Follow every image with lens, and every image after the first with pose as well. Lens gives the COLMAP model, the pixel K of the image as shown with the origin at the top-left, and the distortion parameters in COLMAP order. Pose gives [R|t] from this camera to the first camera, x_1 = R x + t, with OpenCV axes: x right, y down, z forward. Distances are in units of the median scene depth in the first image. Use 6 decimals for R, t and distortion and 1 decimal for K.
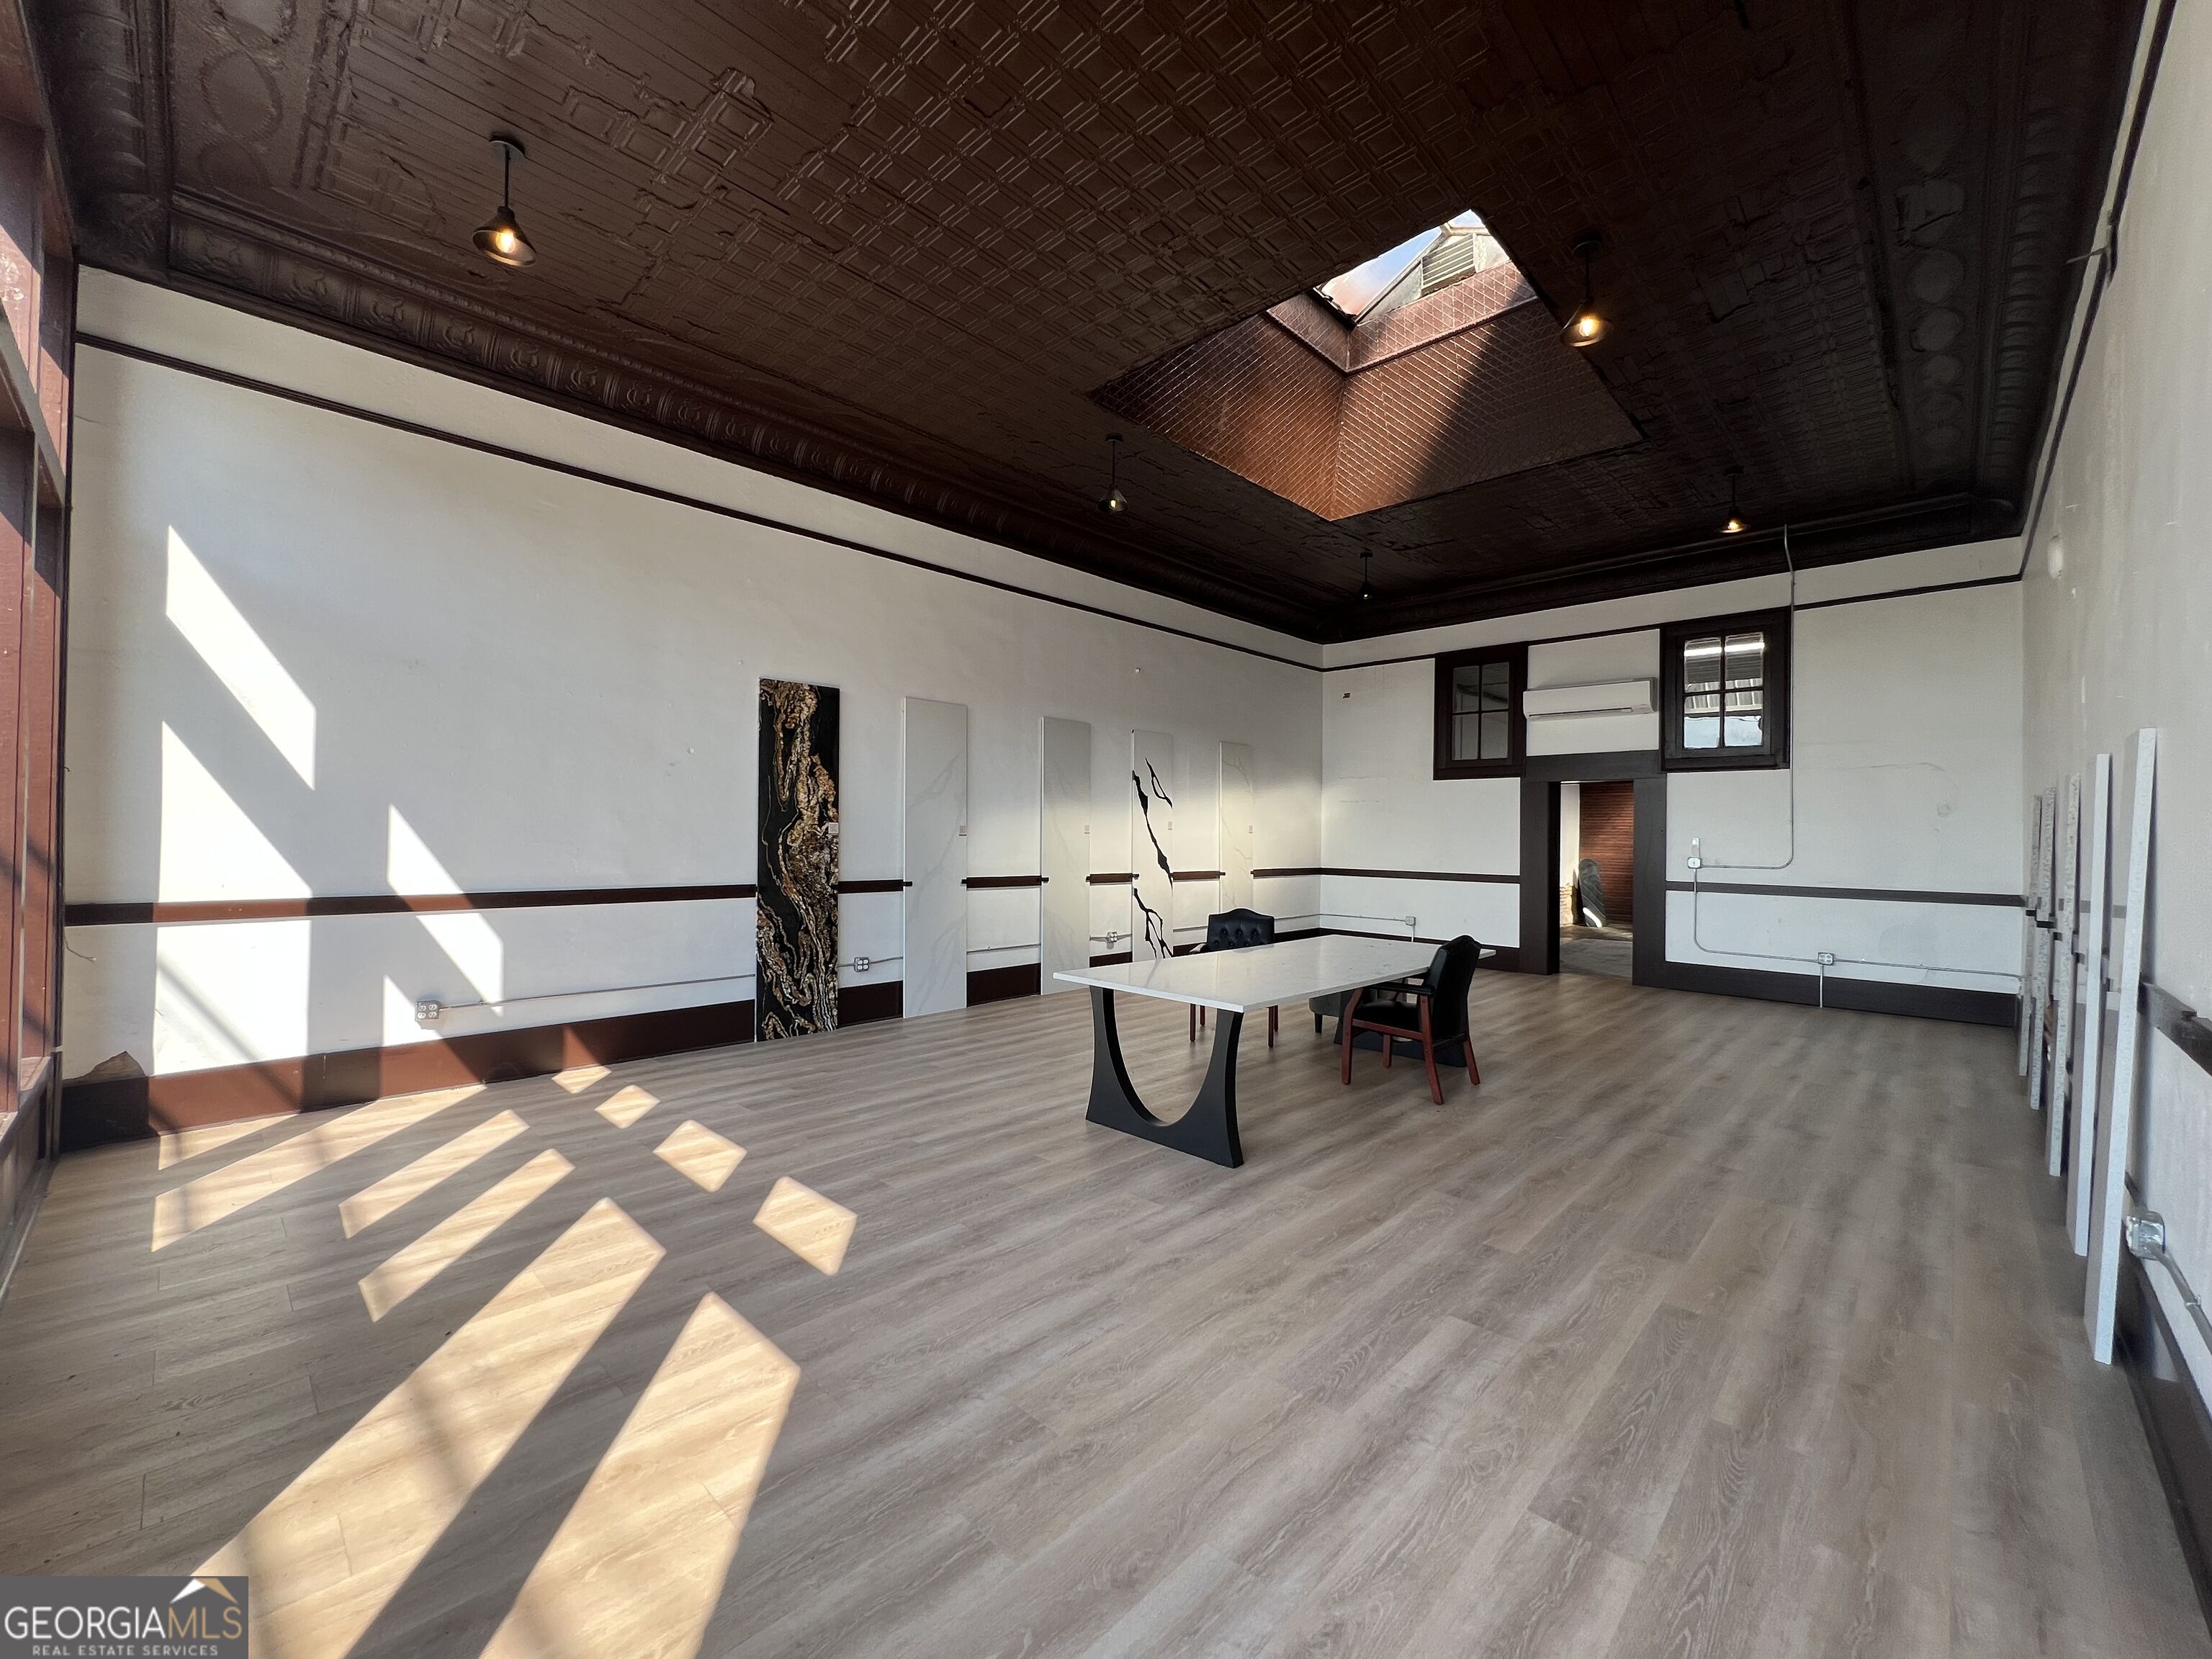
lens RADIAL K [[887.1, 0, 1106.0], [0, 887.1, 829.5], [0, 0, 1]] dist [0.000484, 0.000088]
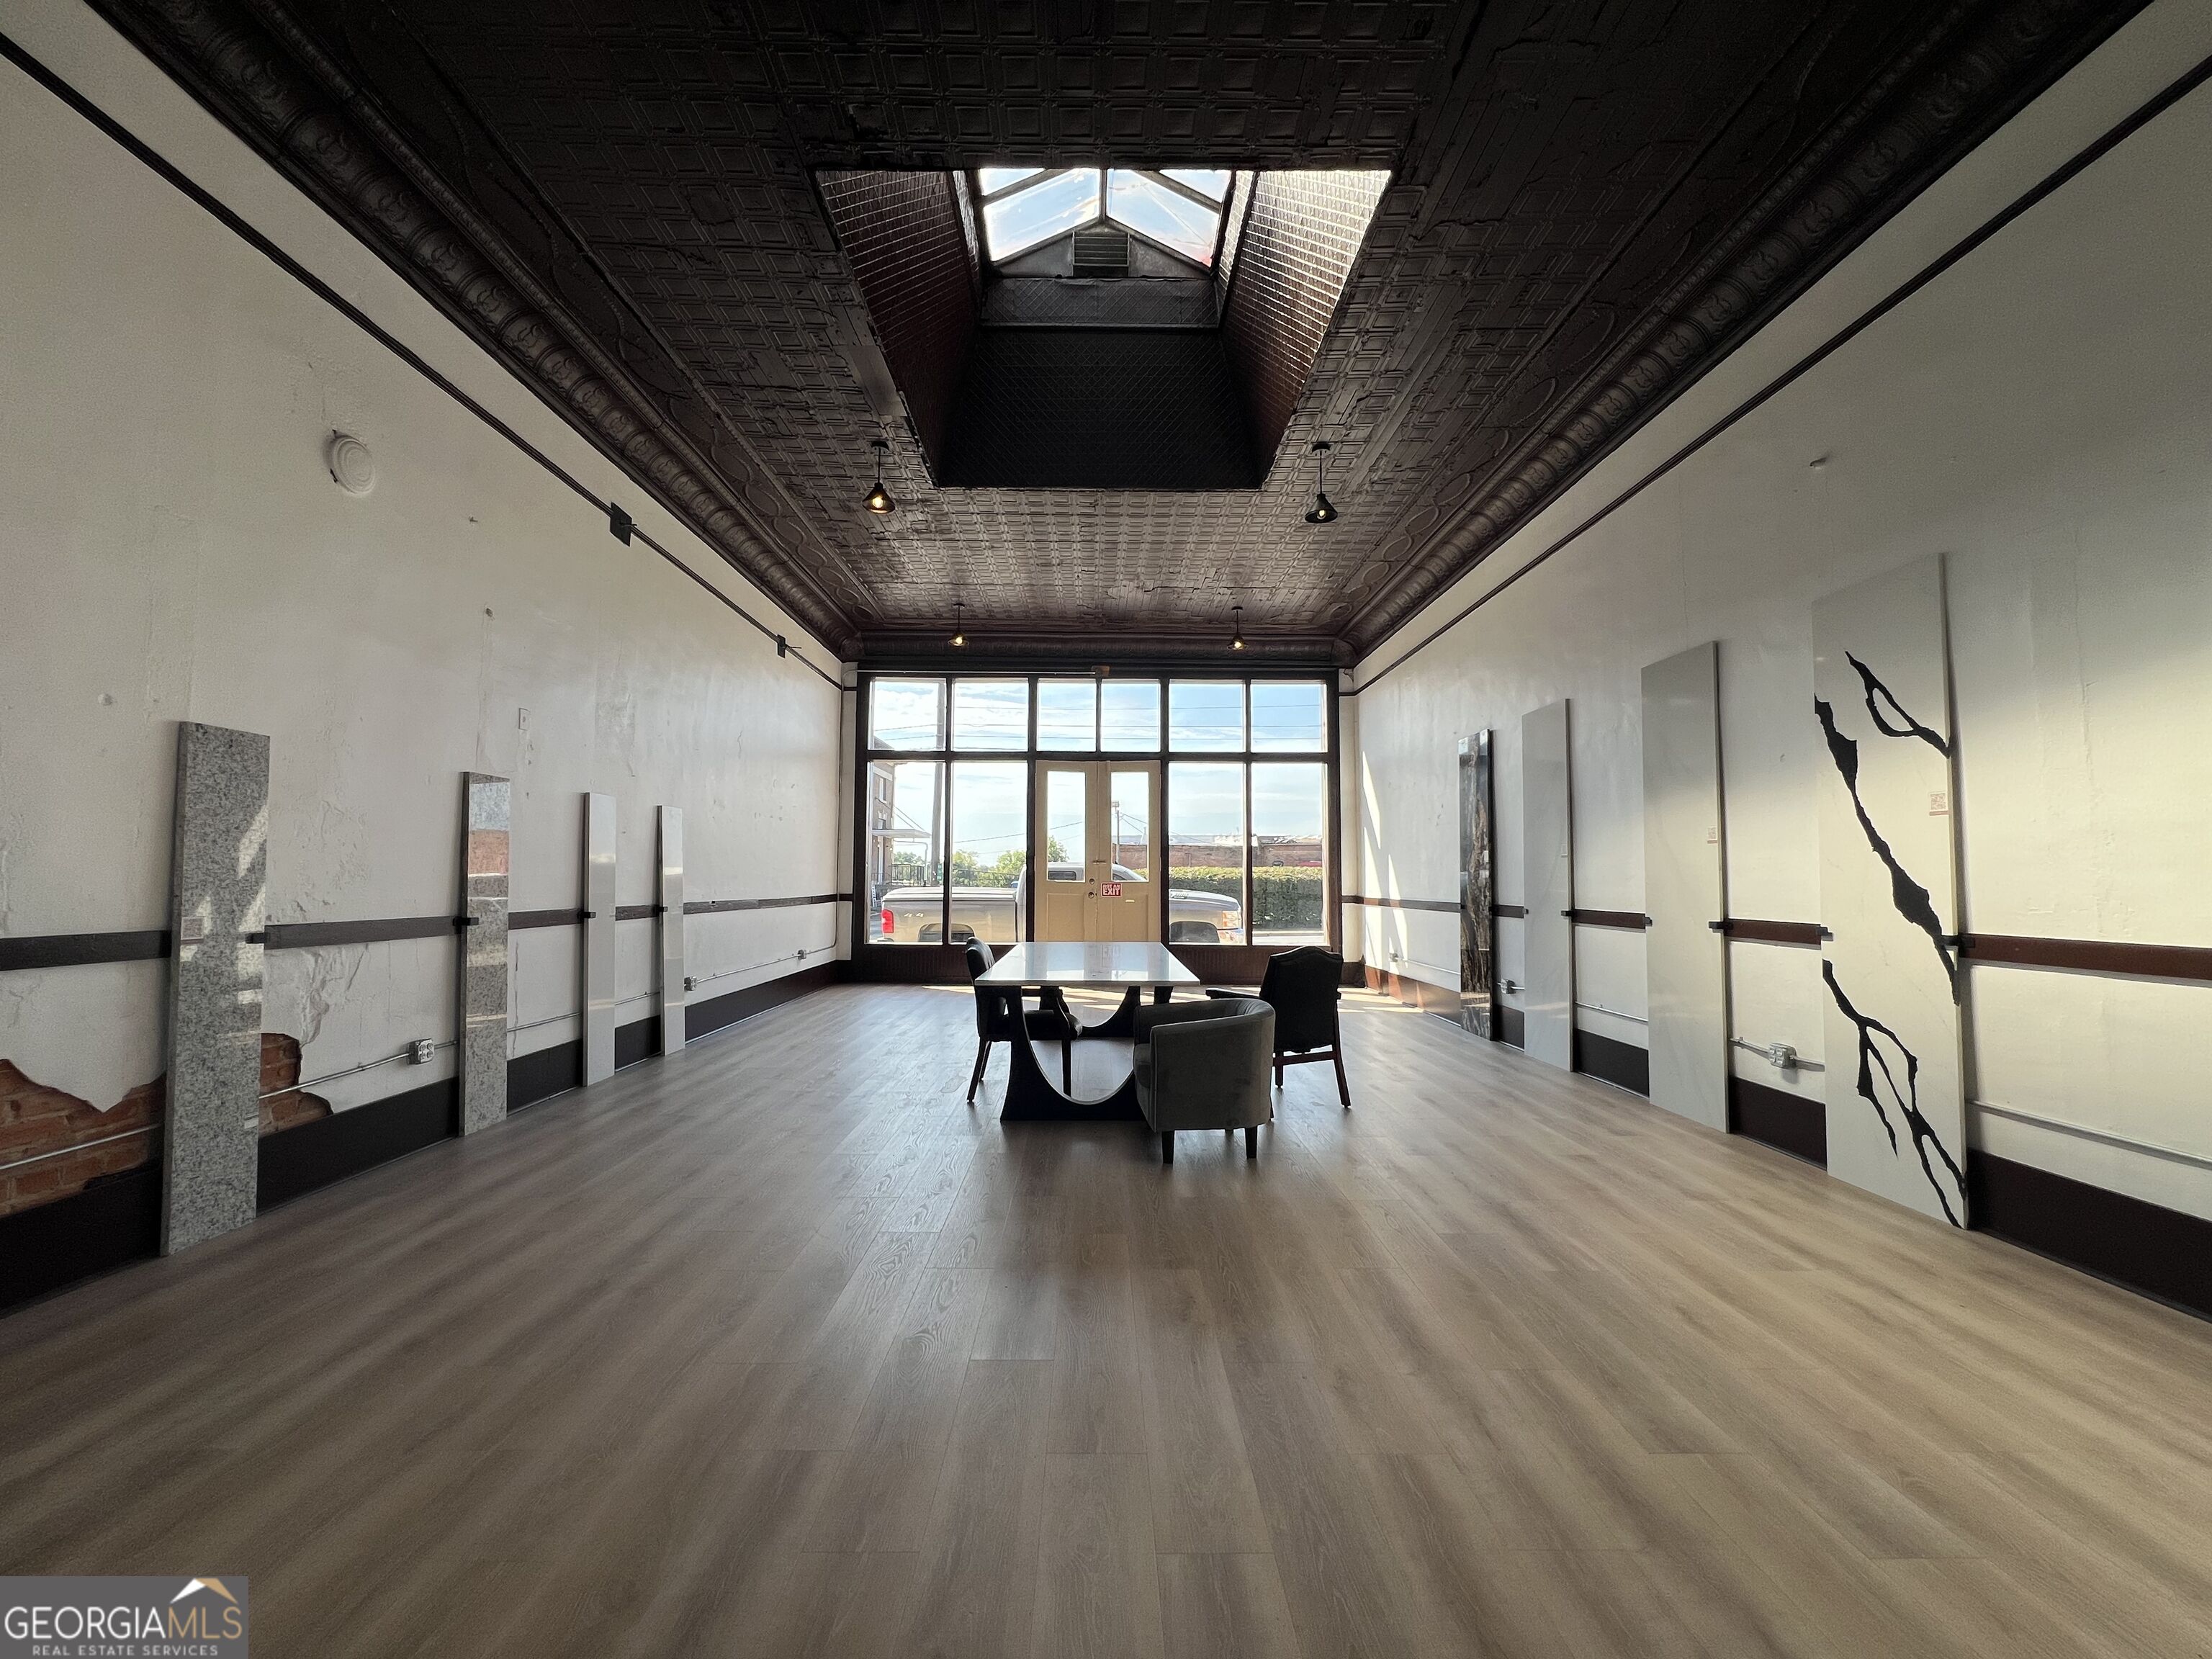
lens RADIAL K [[887.1, 0, 1106.0], [0, 887.1, 829.5], [0, 0, 1]] dist [0.000484, 0.000088]
pose [[-0.709266, -0.060572, -0.702334, 0.583027], [-0.010509, 0.997099, -0.075381, 0.038097], [0.704863, -0.046085, -0.707845, 1.048370]]
